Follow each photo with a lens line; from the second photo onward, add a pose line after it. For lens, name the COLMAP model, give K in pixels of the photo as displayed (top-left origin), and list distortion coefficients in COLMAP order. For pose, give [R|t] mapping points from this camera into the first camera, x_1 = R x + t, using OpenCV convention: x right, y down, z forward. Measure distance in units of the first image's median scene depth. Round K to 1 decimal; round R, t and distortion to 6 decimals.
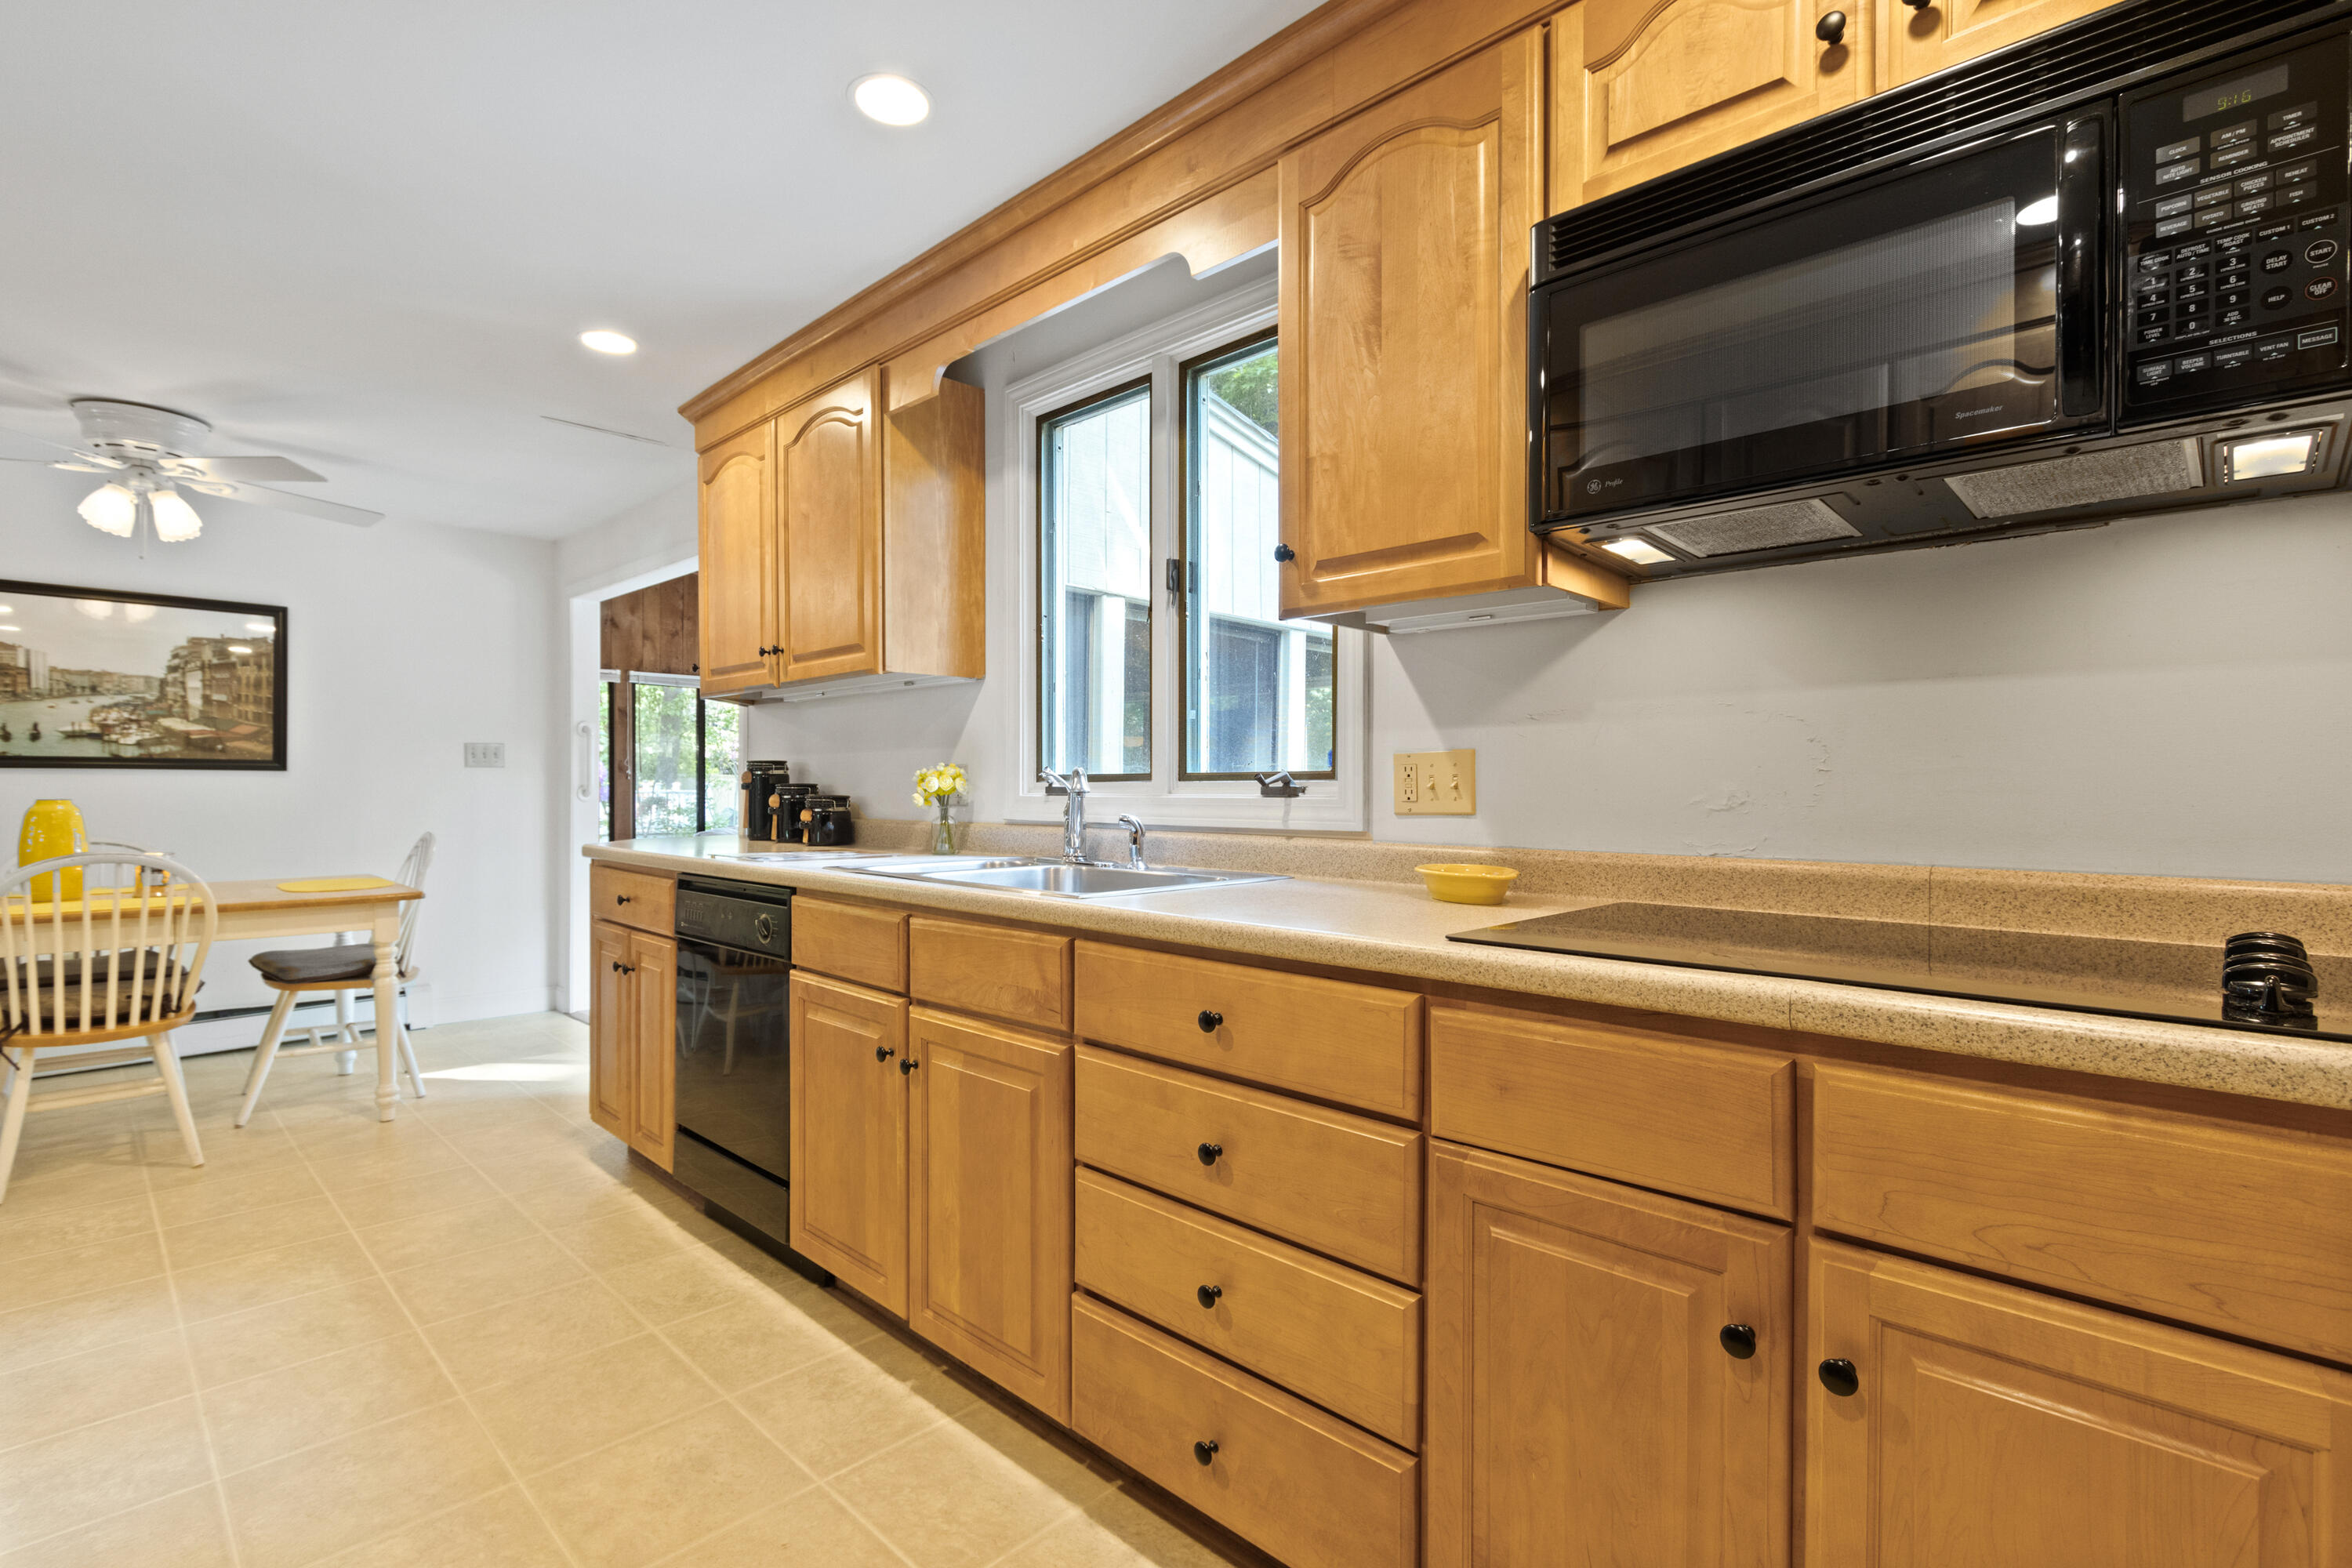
lens RADIAL K [[1127.1, 0, 1180.5], [0, 1127.1, 788.3], [0, 0, 1]] dist [0.004934, 0.000629]
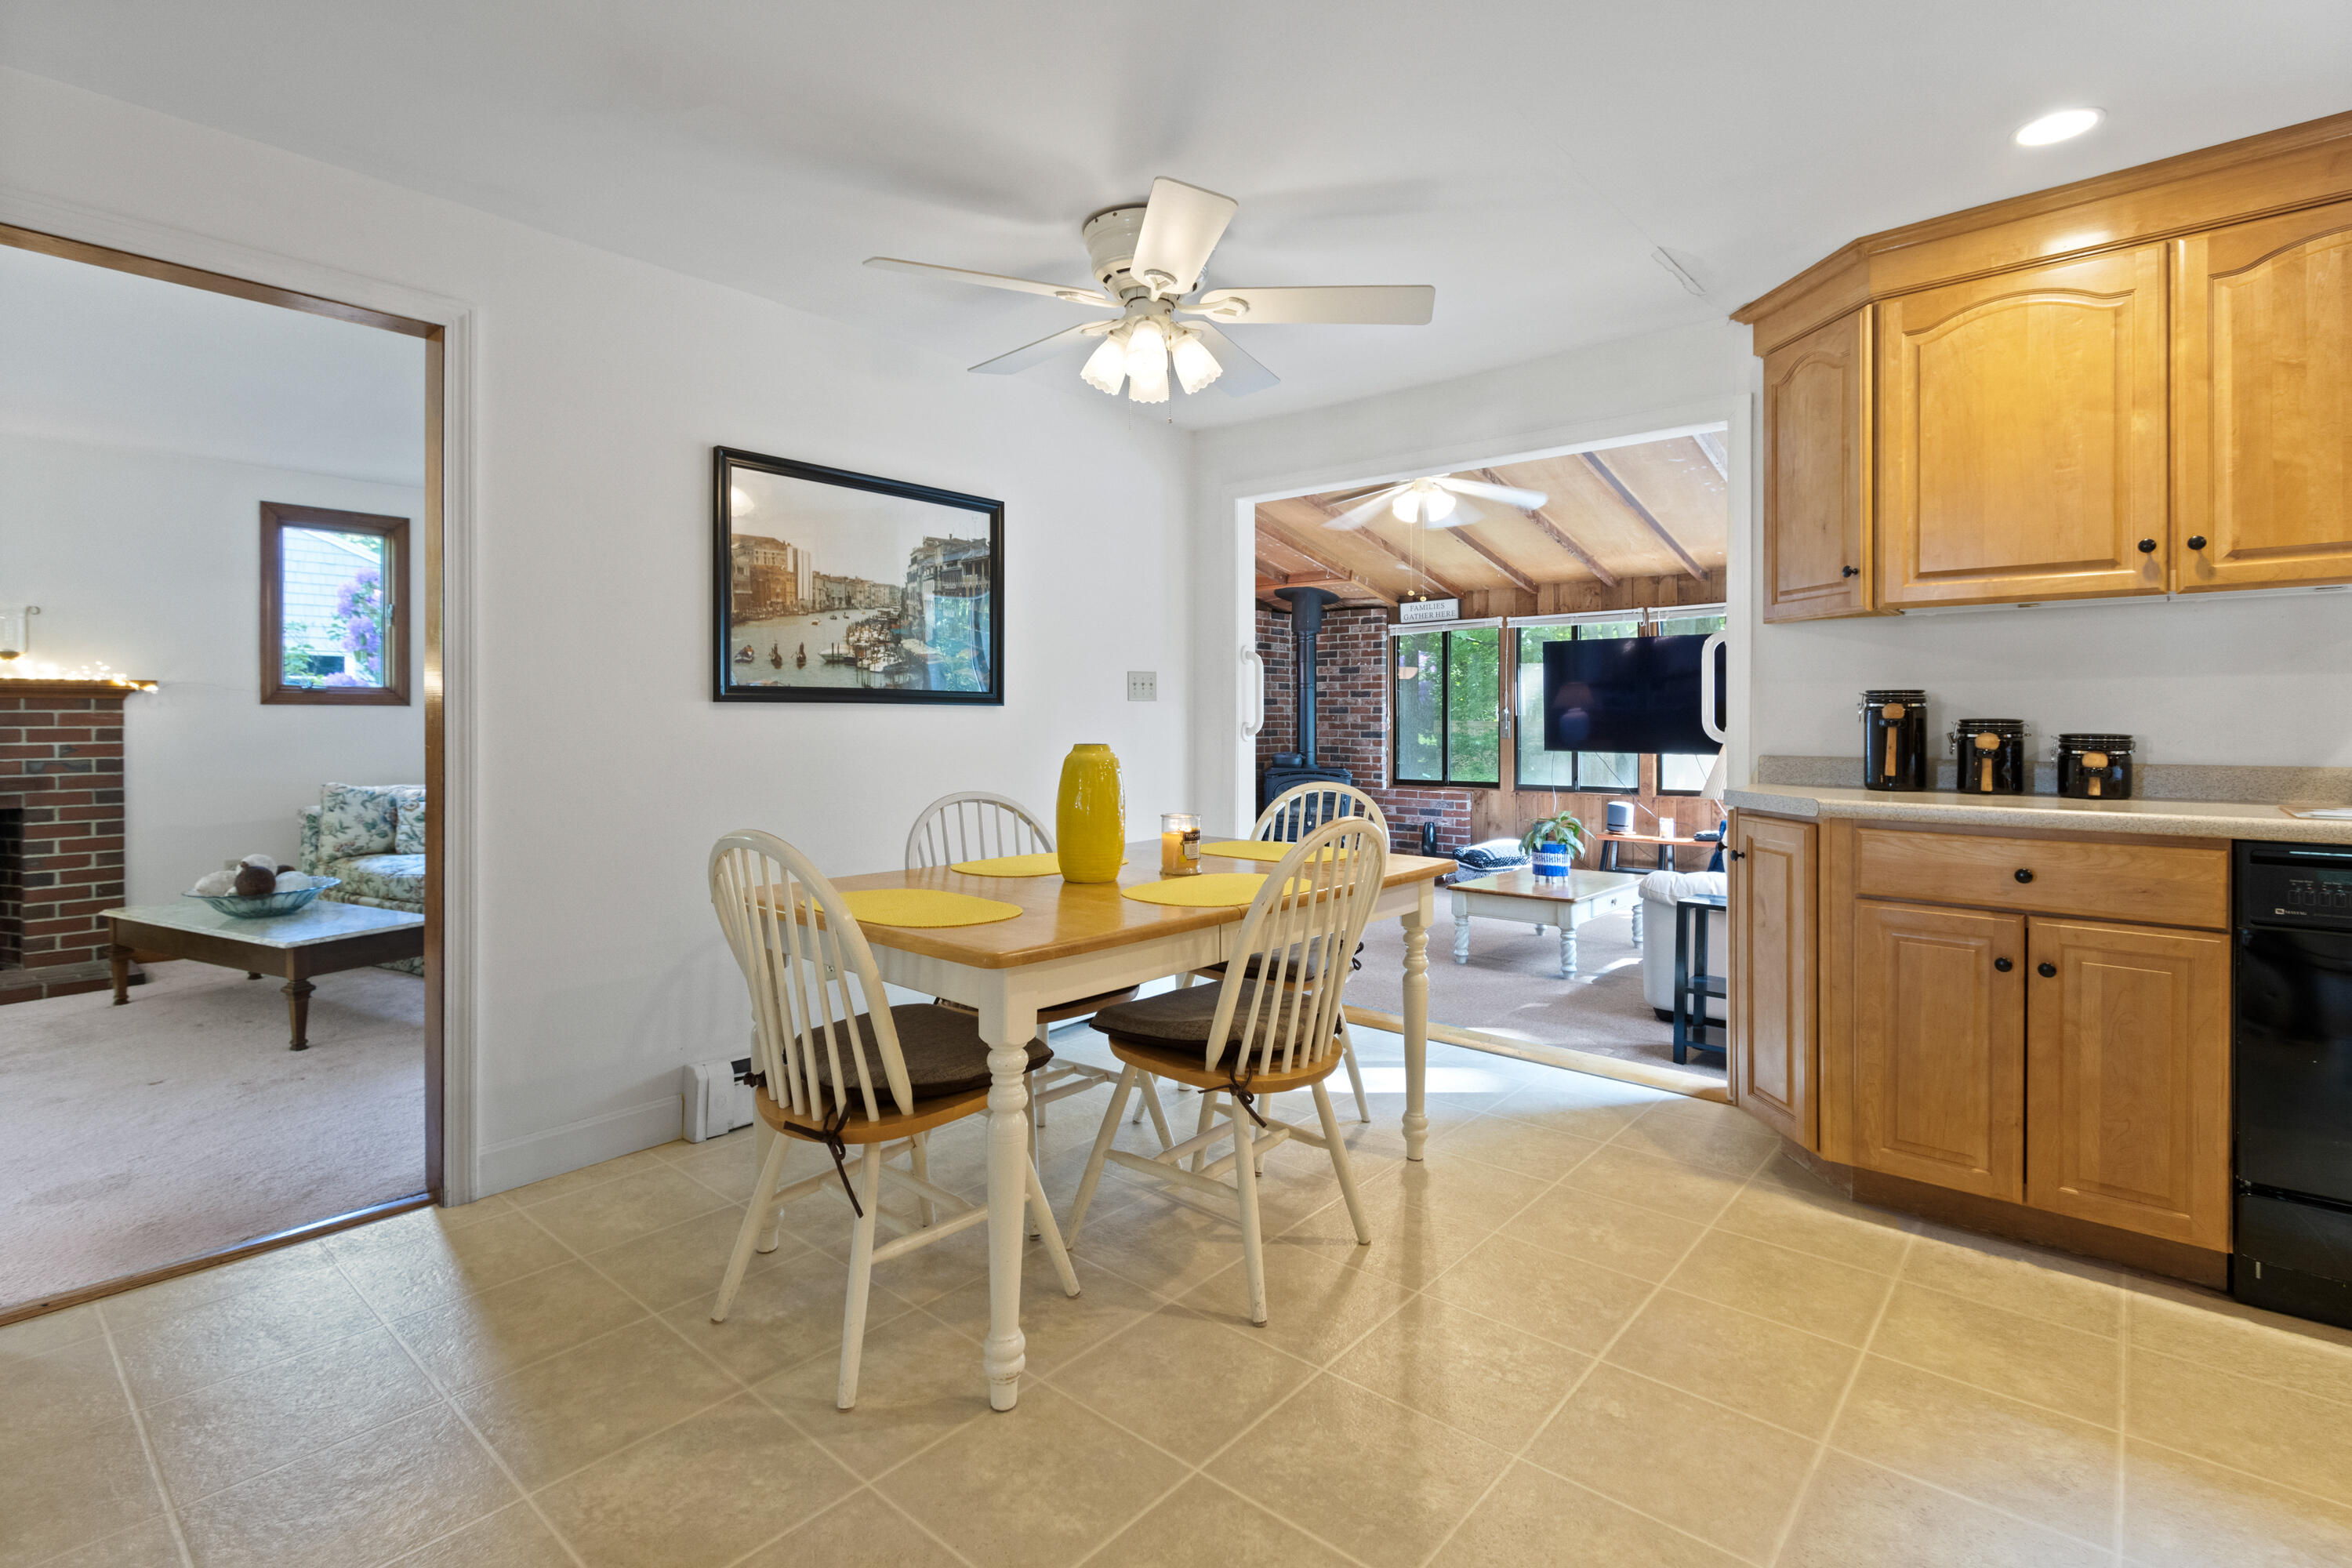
lens RADIAL K [[1127.1, 0, 1149.4], [0, 1127.1, 719.2], [0, 0, 1]] dist [0.004934, 0.000629]
pose [[0.997246, -0.004413, 0.074034, -0.810938], [0.004604, 0.999986, -0.002417, -0.003864], [-0.074022, 0.002751, 0.997253, 0.212339]]
